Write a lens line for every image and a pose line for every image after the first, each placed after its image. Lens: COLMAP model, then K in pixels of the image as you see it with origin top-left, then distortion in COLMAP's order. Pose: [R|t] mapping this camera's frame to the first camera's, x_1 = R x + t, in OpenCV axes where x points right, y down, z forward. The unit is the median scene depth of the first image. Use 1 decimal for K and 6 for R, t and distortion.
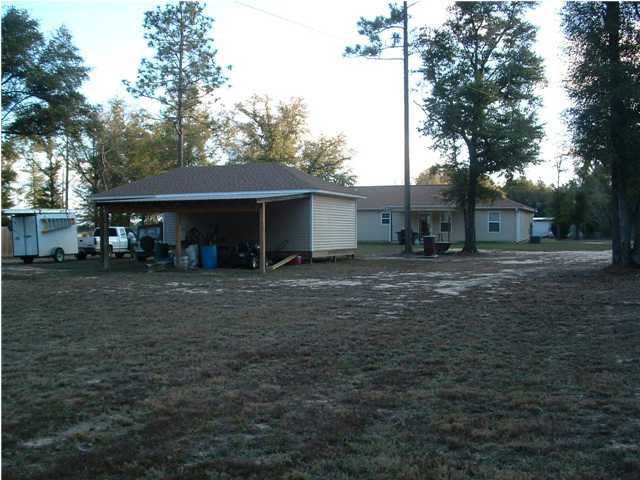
lens RADIAL K [[750.8, 0, 318.3], [0, 750.8, 238.8], [0, 0, 1]] dist [-0.160050, 0.000000]
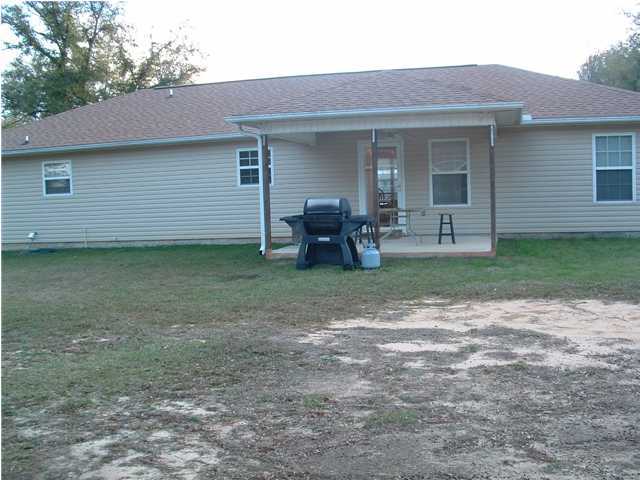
lens RADIAL K [[750.8, 0, 325.0], [0, 750.8, 239.7], [0, 0, 1]] dist [-0.160050, 0.000000]
pose [[0.988736, -0.040402, 0.144114, 0.119915], [0.032753, 0.997946, 0.055062, -0.021235], [-0.146043, -0.049722, 0.988028, 1.112752]]
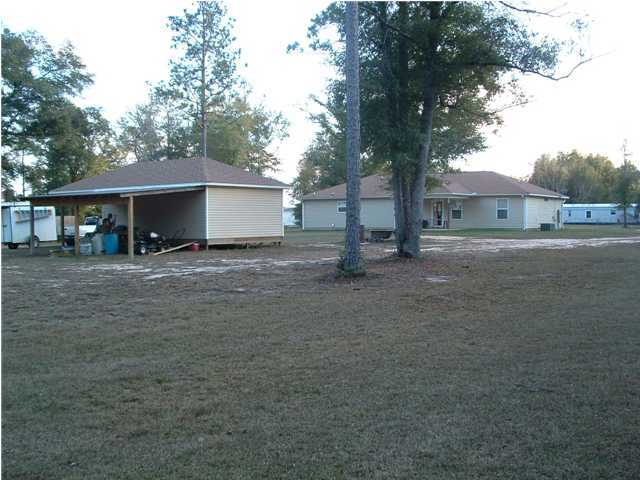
lens RADIAL K [[750.8, 0, 321.1], [0, 750.8, 242.3], [0, 0, 1]] dist [-0.160050, 0.000000]
pose [[0.975916, 0.003206, -0.218124, 0.332807], [0.001910, 0.999728, 0.023240, -0.003101], [0.218139, -0.023097, 0.975644, -0.022125]]
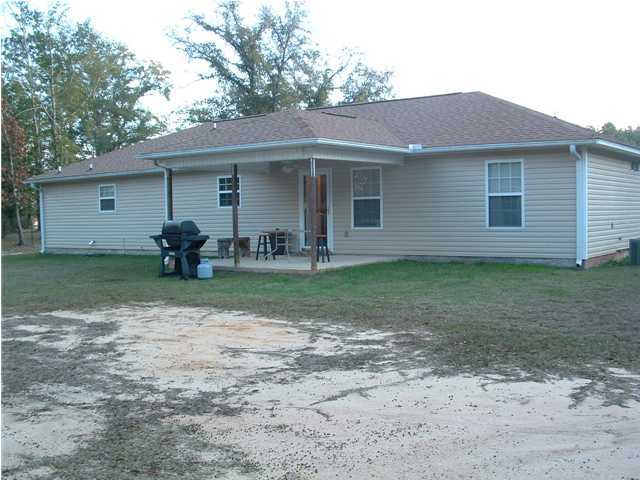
lens RADIAL K [[750.8, 0, 316.2], [0, 750.8, 241.9], [0, 0, 1]] dist [-0.160050, 0.000000]
pose [[0.969134, -0.007614, -0.246416, 0.362344], [0.016030, 0.999354, 0.032164, -0.021740], [0.246011, -0.035121, 0.968630, 1.055494]]
